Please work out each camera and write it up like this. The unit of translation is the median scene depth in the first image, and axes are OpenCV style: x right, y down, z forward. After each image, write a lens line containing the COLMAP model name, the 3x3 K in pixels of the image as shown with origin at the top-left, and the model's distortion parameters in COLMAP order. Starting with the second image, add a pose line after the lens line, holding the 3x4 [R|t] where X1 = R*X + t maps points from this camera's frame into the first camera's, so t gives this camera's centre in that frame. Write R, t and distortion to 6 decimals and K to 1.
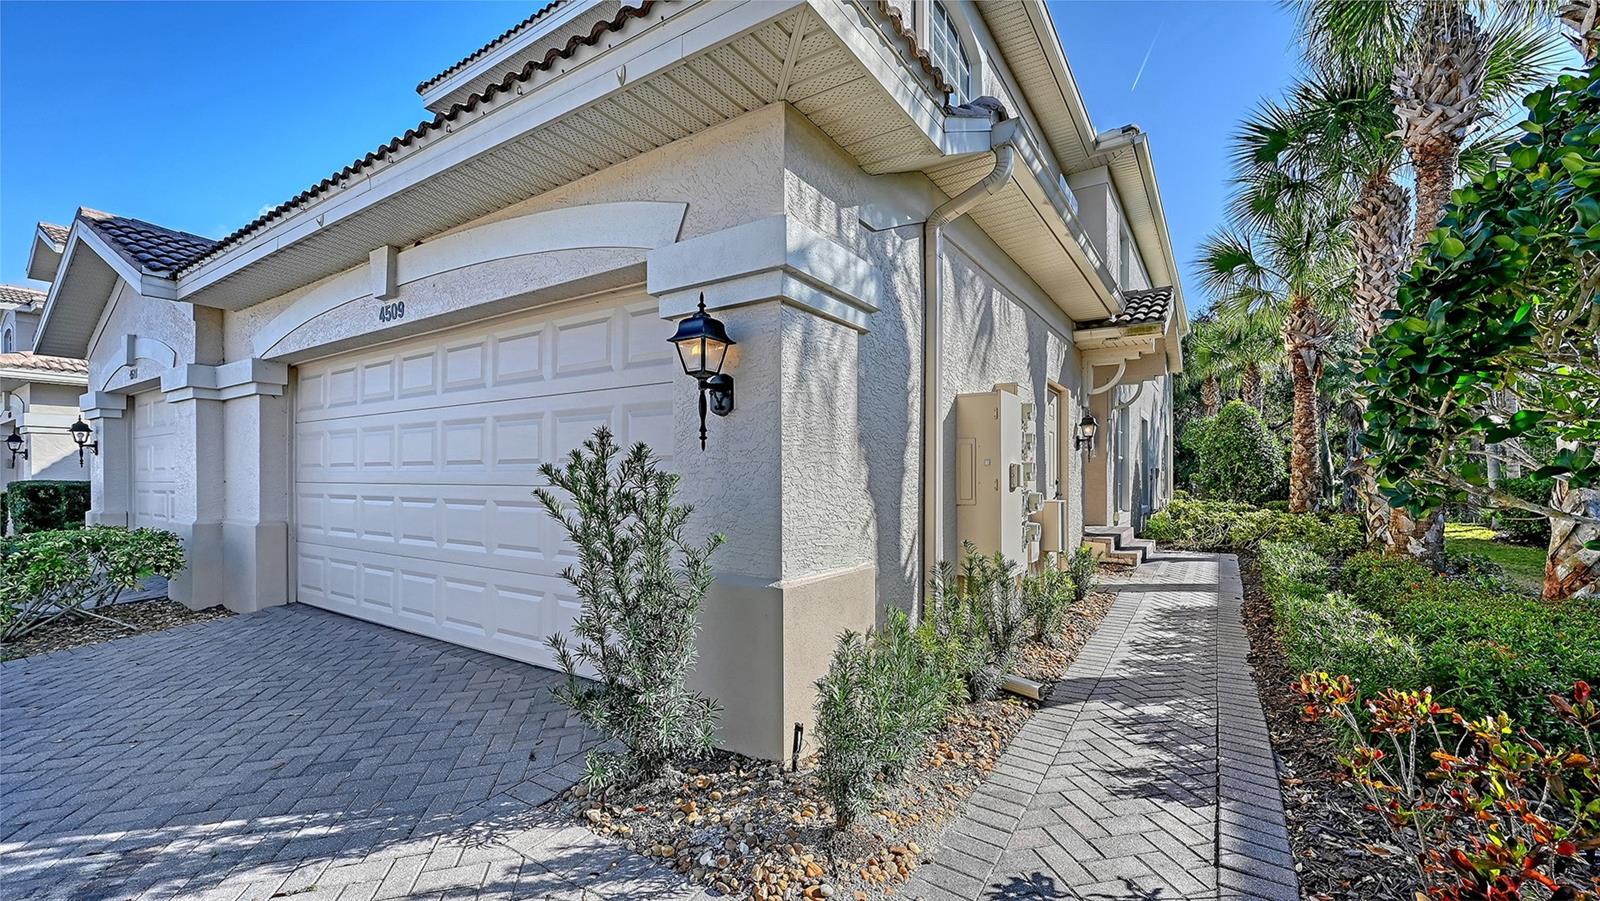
lens RADIAL K [[636.9, 0, 802.6], [0, 636.9, 464.3], [0, 0, 1]] dist [-0.000483, -0.000393]
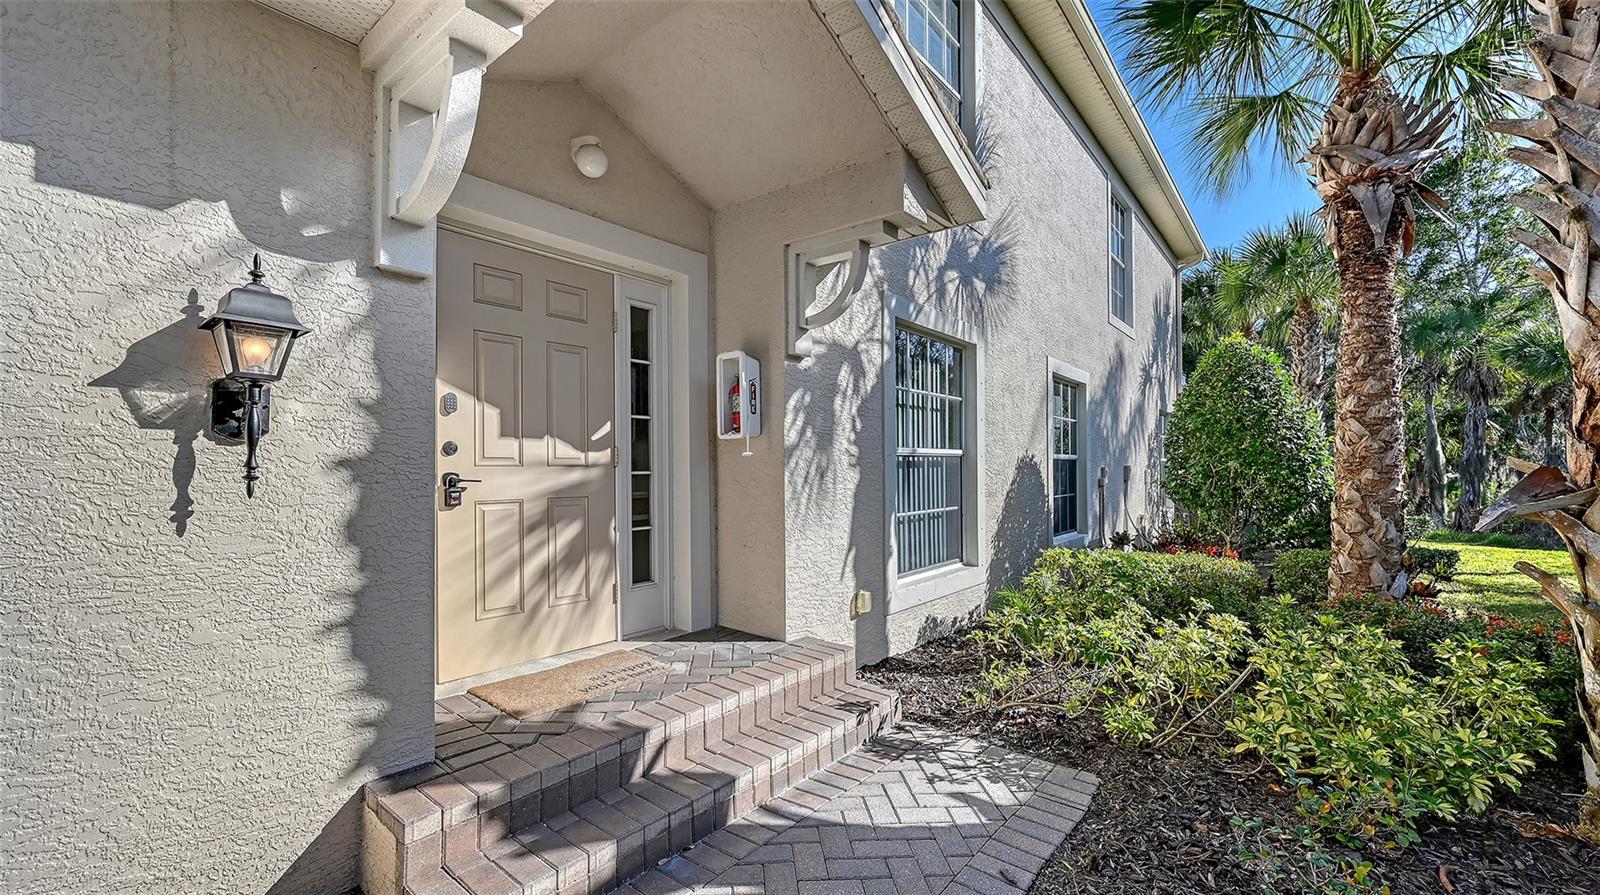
lens RADIAL K [[636.9, 0, 799.4], [0, 636.9, 448.0], [0, 0, 1]] dist [-0.000483, -0.000393]
pose [[0.995283, -0.004881, -0.096896, 0.392799], [0.004258, 0.999969, -0.006635, -0.010688], [0.096925, 0.006191, 0.995272, 0.471685]]
